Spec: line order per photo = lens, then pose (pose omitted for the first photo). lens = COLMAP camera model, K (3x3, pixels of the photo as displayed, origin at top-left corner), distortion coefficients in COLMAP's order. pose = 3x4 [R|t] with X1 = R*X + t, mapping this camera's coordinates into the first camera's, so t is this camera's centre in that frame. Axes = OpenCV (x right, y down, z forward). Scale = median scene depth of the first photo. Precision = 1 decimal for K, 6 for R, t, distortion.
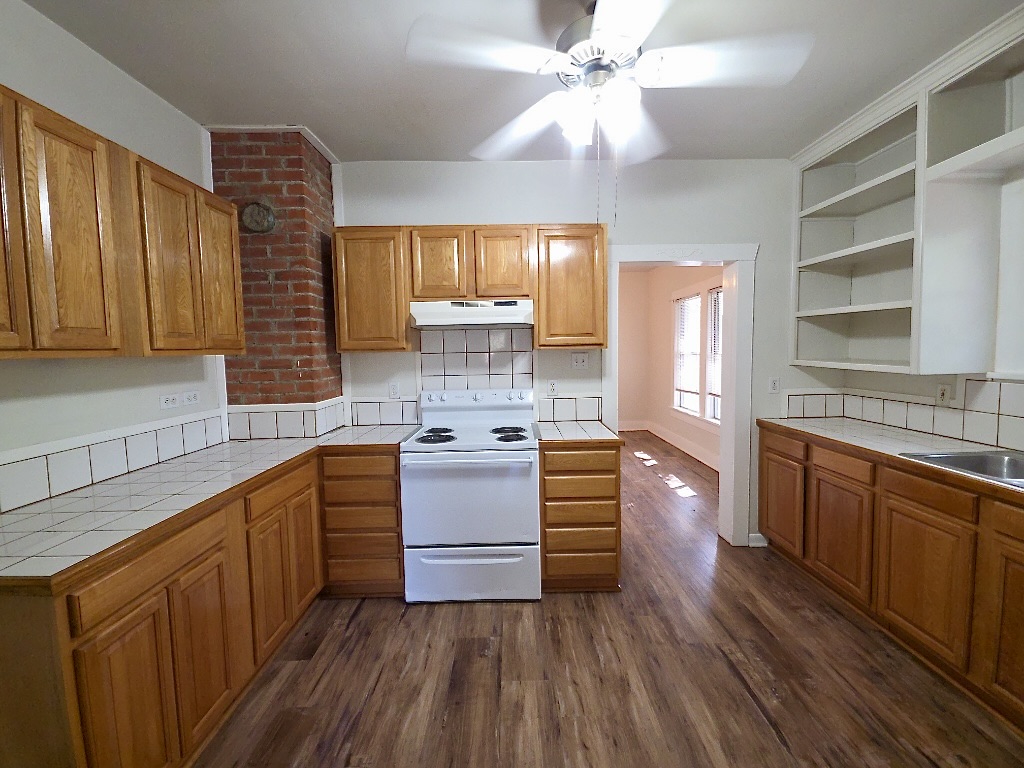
lens RADIAL K [[416.4, 0, 517.0], [0, 416.4, 377.2], [0, 0, 1]] dist [-0.002620, -0.004579]
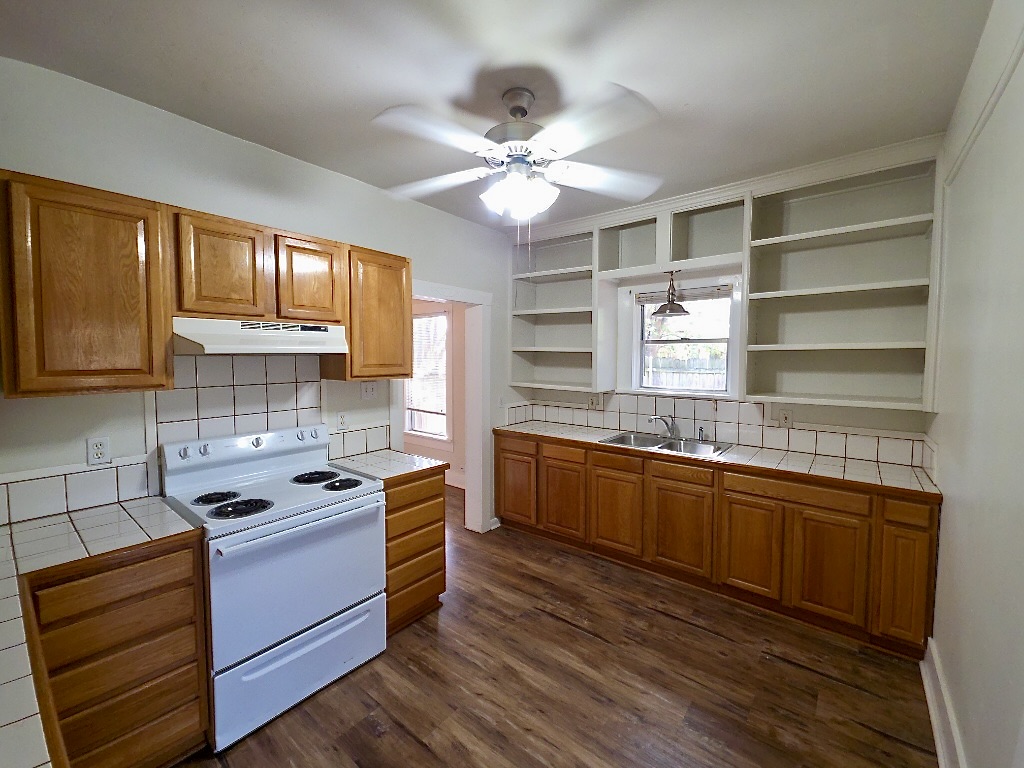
lens RADIAL K [[416.4, 0, 515.7], [0, 416.4, 376.4], [0, 0, 1]] dist [-0.002620, -0.004579]
pose [[0.634111, -0.019634, 0.772992, -0.480799], [0.037745, 0.999272, -0.005583, -0.066438], [-0.772320, 0.032717, 0.634391, 0.162072]]
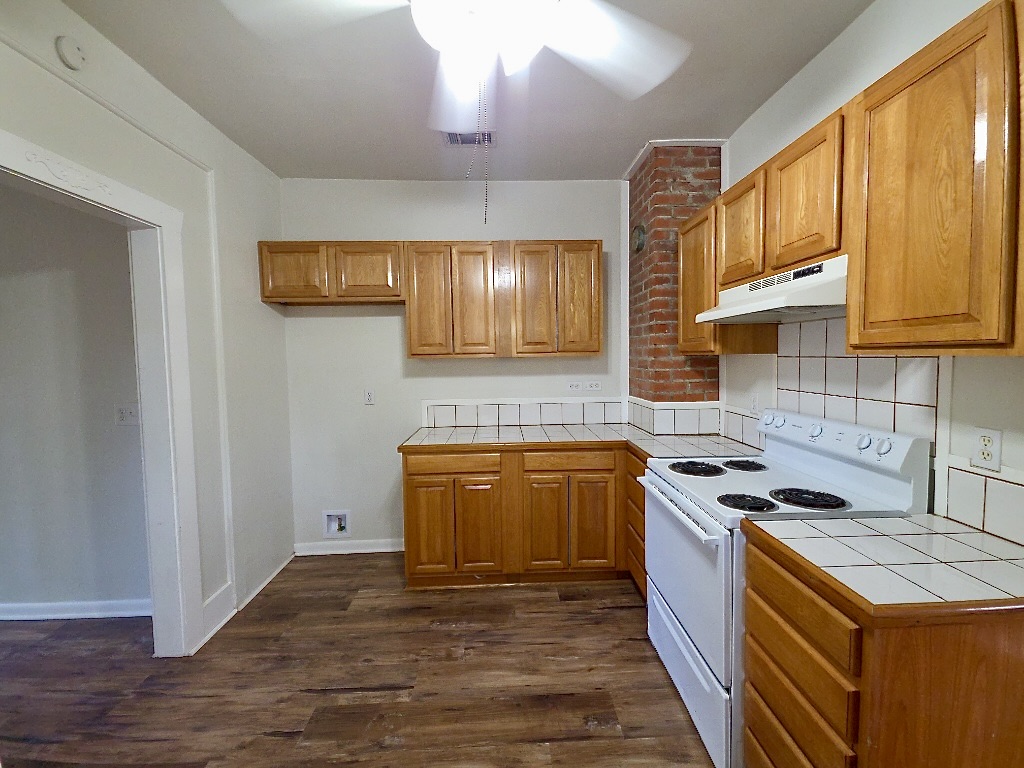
lens RADIAL K [[416.4, 0, 520.2], [0, 416.4, 376.4], [0, 0, 1]] dist [-0.002620, -0.004579]
pose [[0.033441, 0.069162, -0.997045, 0.596208], [-0.051572, 0.996393, 0.067387, -0.062161], [0.998109, 0.049166, 0.036887, 0.678771]]
